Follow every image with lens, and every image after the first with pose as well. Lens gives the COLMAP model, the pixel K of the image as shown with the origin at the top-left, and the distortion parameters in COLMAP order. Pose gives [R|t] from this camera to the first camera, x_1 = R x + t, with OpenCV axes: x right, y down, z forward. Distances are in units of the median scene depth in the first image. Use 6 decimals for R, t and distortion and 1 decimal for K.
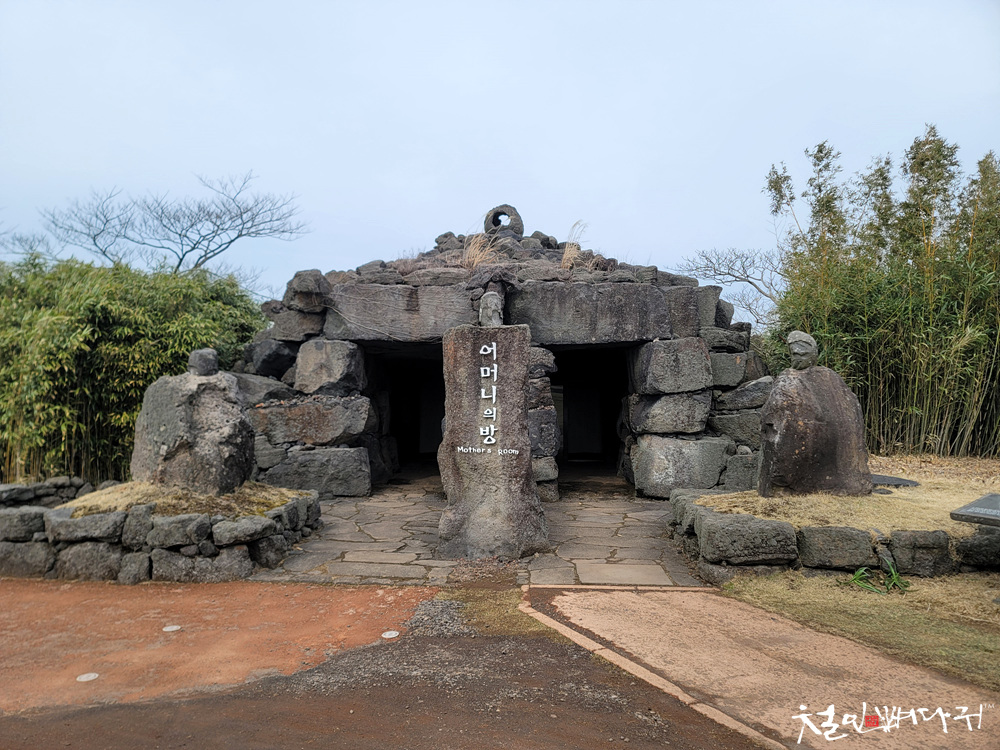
lens RADIAL K [[710.1, 0, 499.1], [0, 710.1, 382.4], [0, 0, 1]] dist [0.086464, -0.071487]
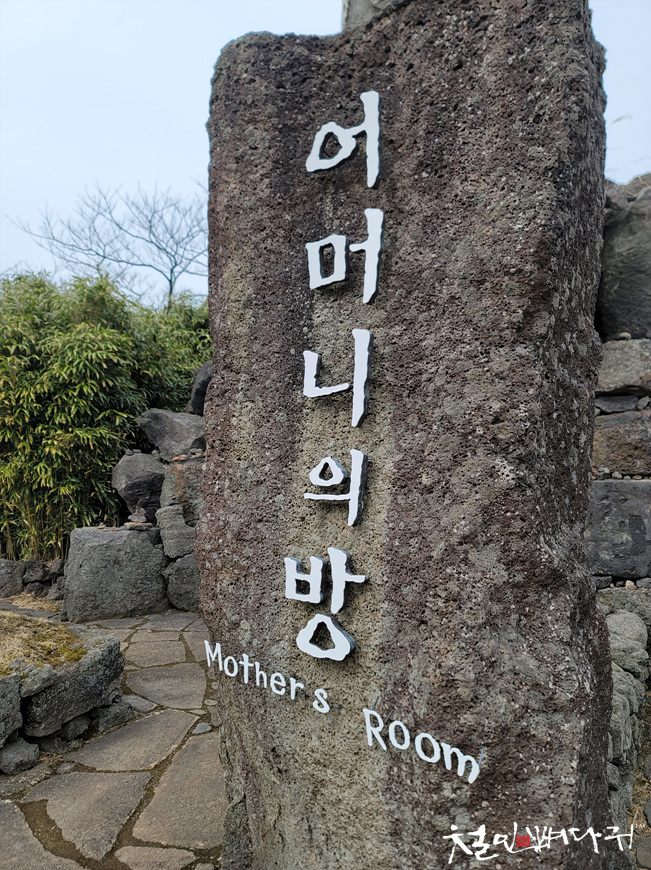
lens RADIAL K [[617.8, 0, 325.5], [0, 617.8, 435.0], [0, 0, 1]] dist [0.086464, -0.071487]
pose [[0.897244, -0.005036, -0.441507, 0.053160], [-0.004955, 0.999757, -0.021474, 0.035008], [0.441508, 0.021455, 0.897001, 0.852301]]
